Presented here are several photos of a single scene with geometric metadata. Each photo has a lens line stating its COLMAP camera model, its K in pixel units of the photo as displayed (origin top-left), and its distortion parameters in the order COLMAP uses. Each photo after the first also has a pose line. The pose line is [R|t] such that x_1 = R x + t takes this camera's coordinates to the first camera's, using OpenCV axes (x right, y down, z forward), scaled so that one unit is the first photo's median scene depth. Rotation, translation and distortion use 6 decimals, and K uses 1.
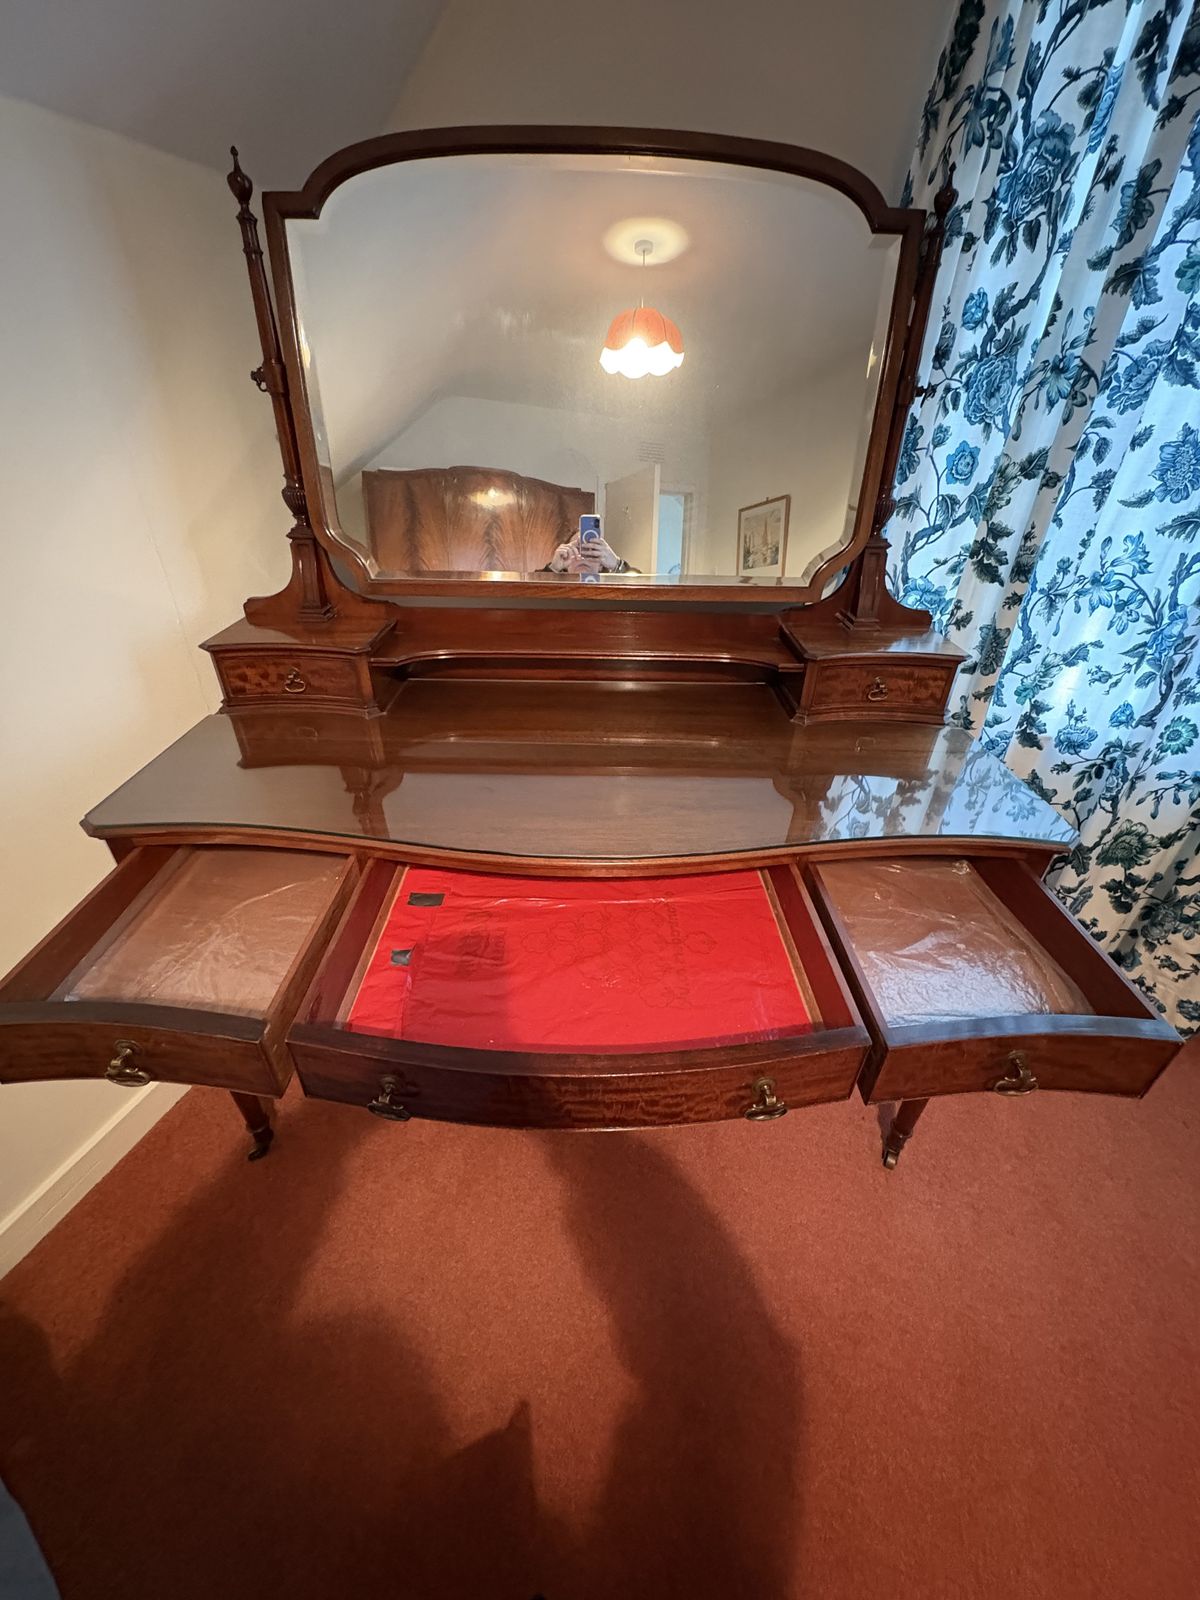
lens RADIAL K [[637.9, 0, 600.9], [0, 637.9, 799.5], [0, 0, 1]] dist [0.000476, -0.000463]
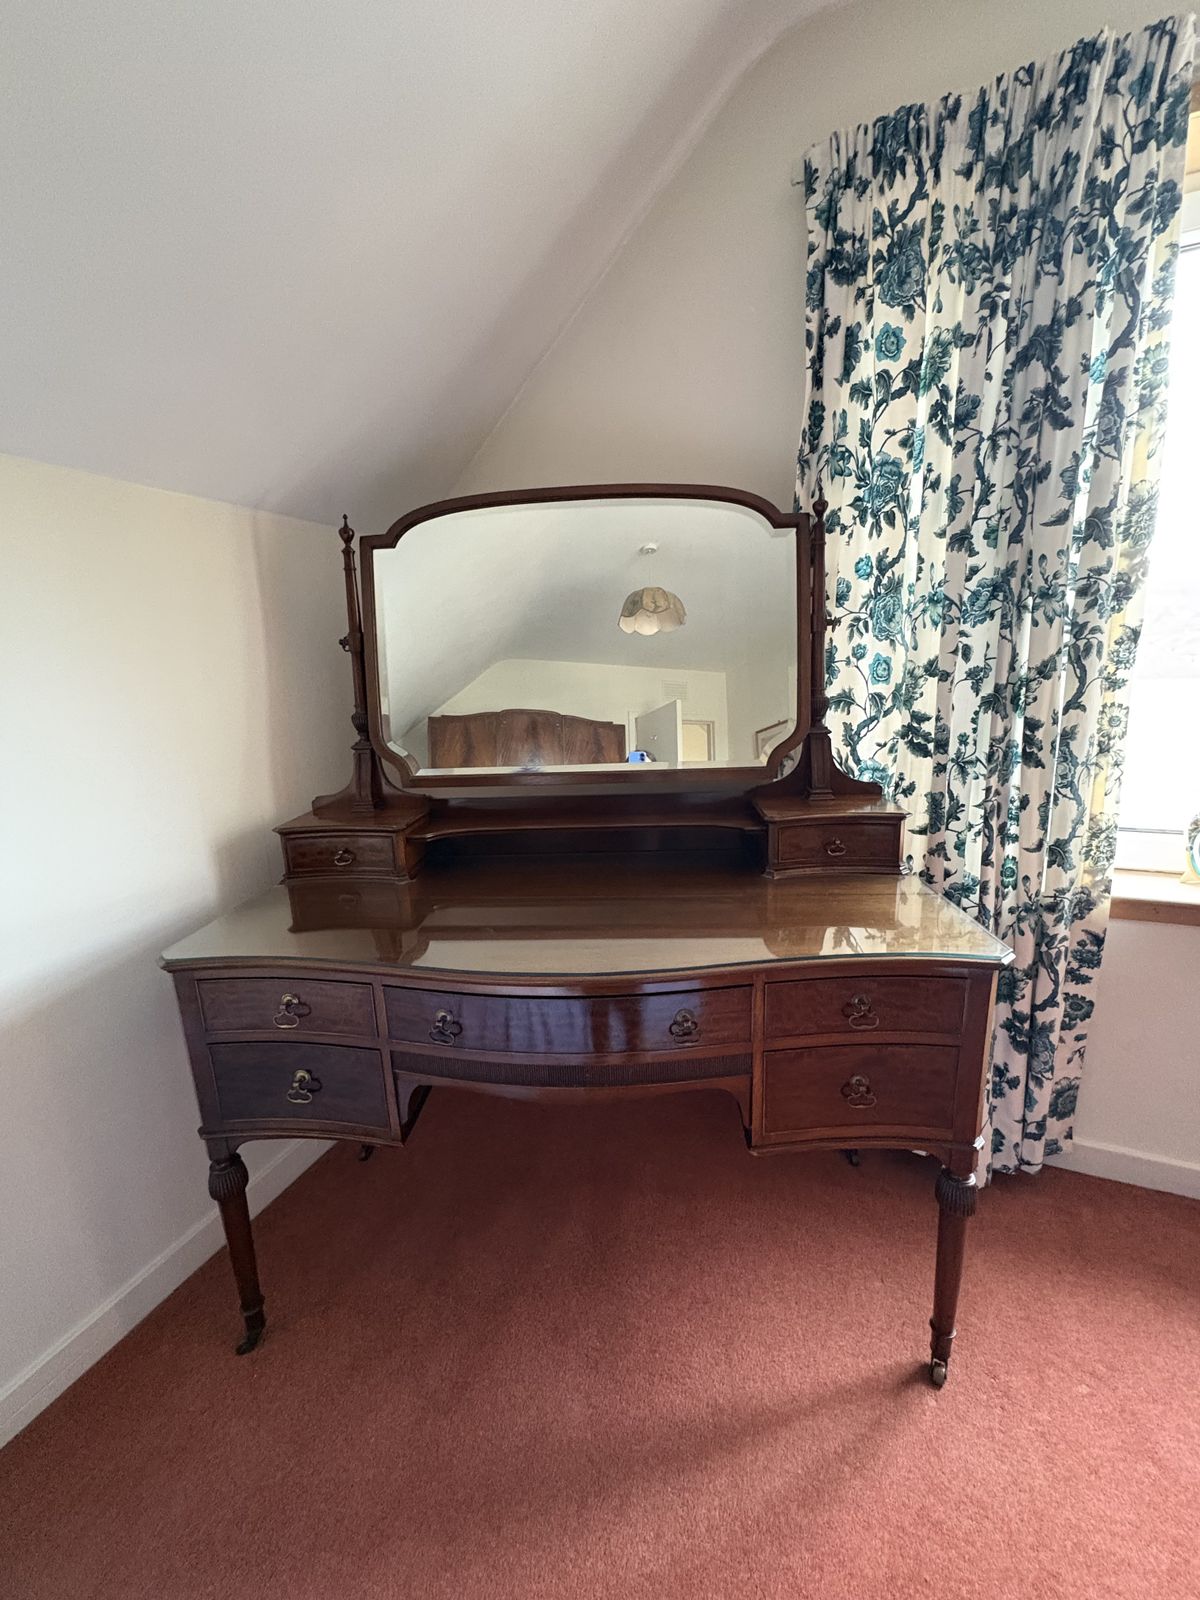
lens RADIAL K [[637.9, 0, 601.5], [0, 637.9, 799.9], [0, 0, 1]] dist [0.000476, -0.000463]
pose [[0.996319, -0.041571, -0.074968, 0.104640], [0.013832, 0.941044, -0.338001, 0.129520], [0.084599, 0.335719, 0.938155, -0.134650]]
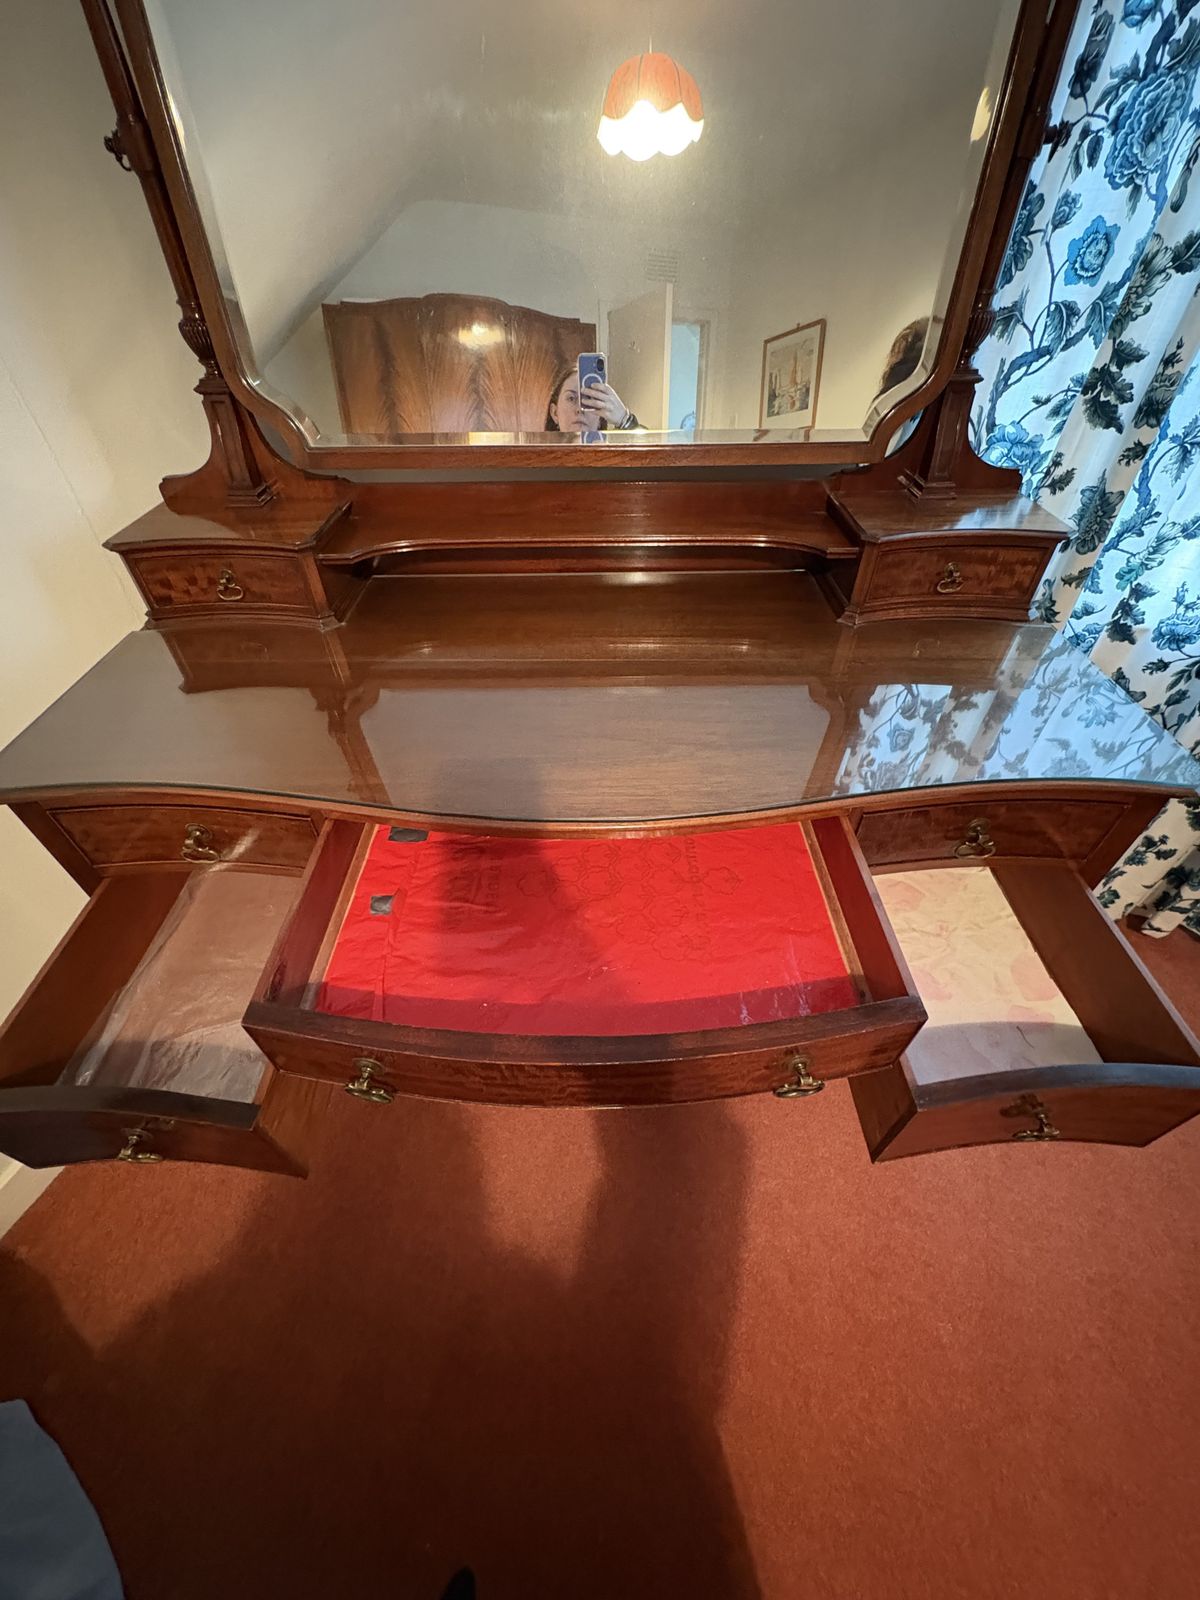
lens RADIAL K [[637.9, 0, 600.7], [0, 637.9, 800.9], [0, 0, 1]] dist [0.000476, -0.000463]
pose [[0.999621, -0.018920, -0.019994, 0.006005], [0.022371, 0.981602, 0.189625, -0.059566], [0.016039, -0.190001, 0.981653, 0.151941]]
